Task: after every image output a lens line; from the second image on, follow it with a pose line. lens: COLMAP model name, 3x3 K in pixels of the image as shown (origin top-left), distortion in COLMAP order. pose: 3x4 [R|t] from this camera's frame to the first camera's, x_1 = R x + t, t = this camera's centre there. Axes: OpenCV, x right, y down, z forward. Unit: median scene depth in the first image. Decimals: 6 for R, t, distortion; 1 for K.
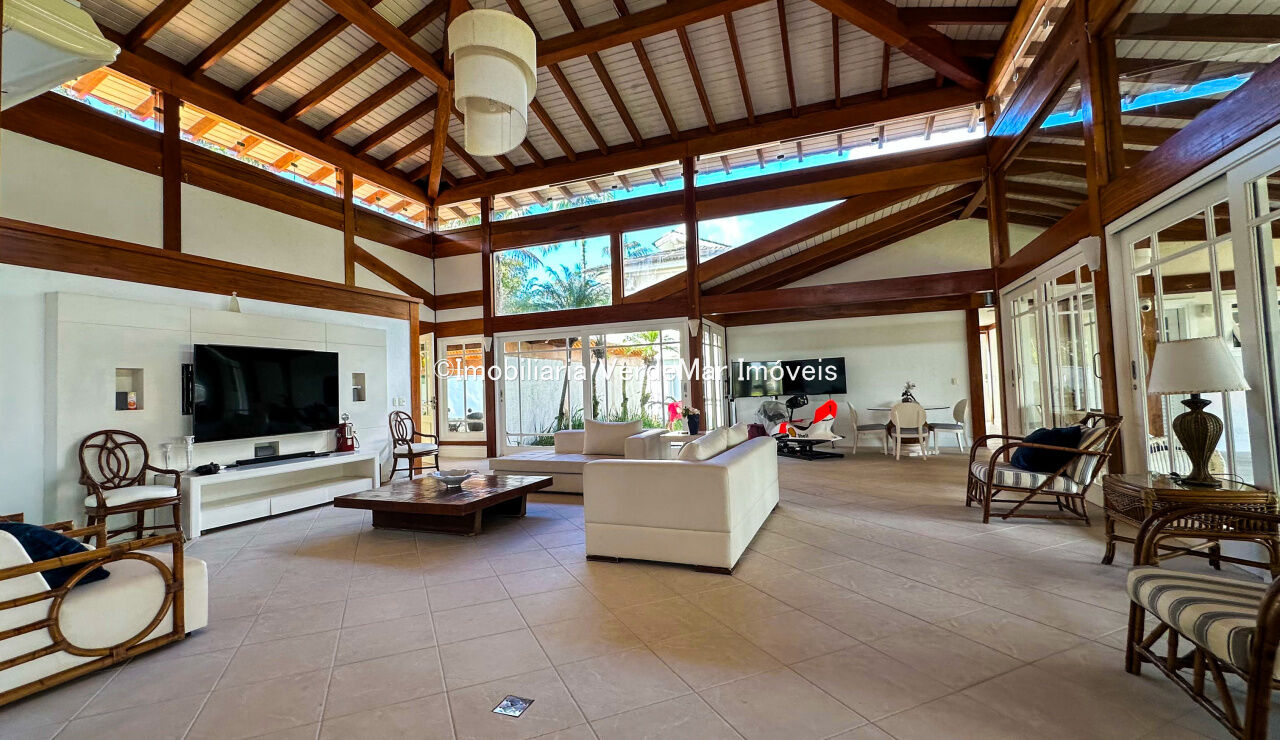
lens RADIAL K [[536.4, 0, 617.3], [0, 536.4, 368.5], [0, 0, 1]] dist [-0.008275, 0.002038]
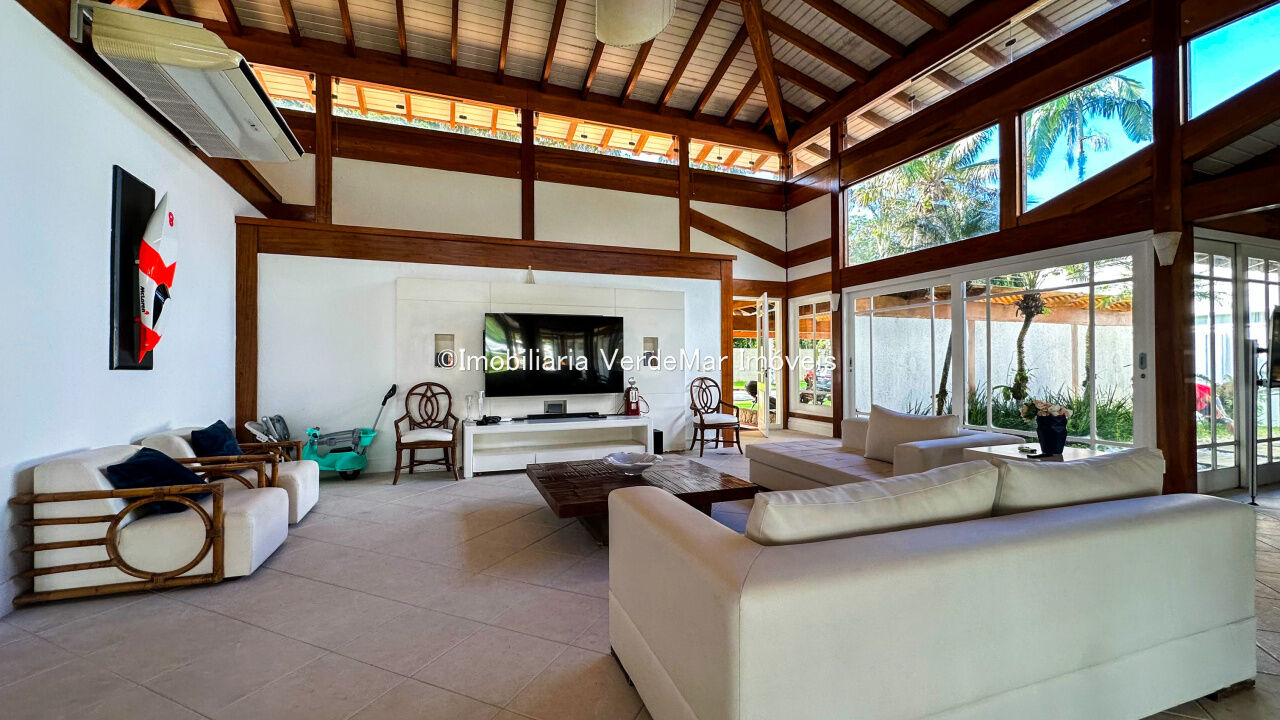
lens RADIAL K [[514.1, 0, 642.4], [0, 514.1, 356.3], [0, 0, 1]] dist [-0.004333, 0.002141]
pose [[0.689587, 0.021688, -0.723878, 0.201205], [0.009868, 0.999177, 0.039337, 0.006344], [0.724136, -0.034269, 0.688805, 0.355107]]
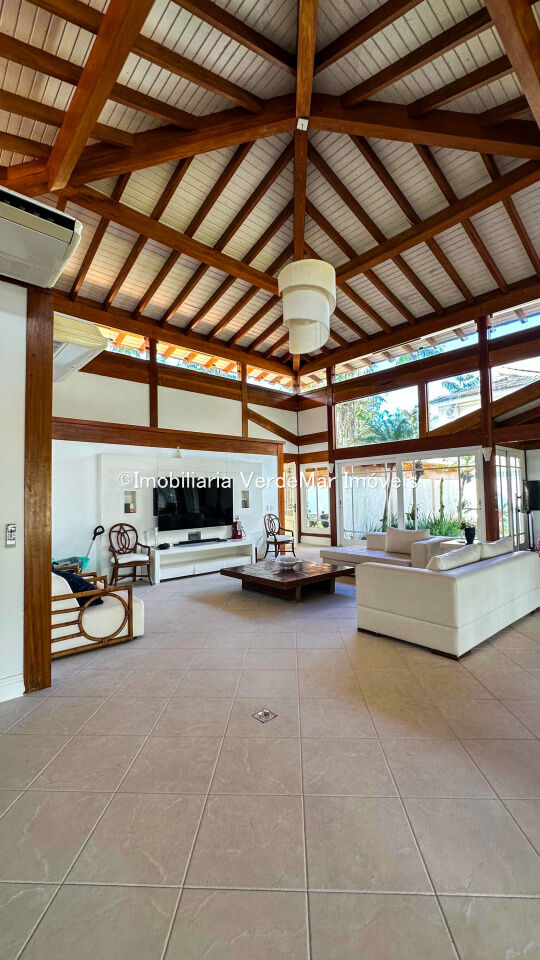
lens RADIAL K [[385.6, 0, 273.7], [0, 385.6, 478.8], [0, 0, 1]] dist [-0.004333, 0.002141]
pose [[0.903455, -0.004540, -0.428660, 0.102110], [0.006772, 0.999970, 0.003681, -0.032870], [0.428630, -0.006228, 0.903458, -0.020562]]
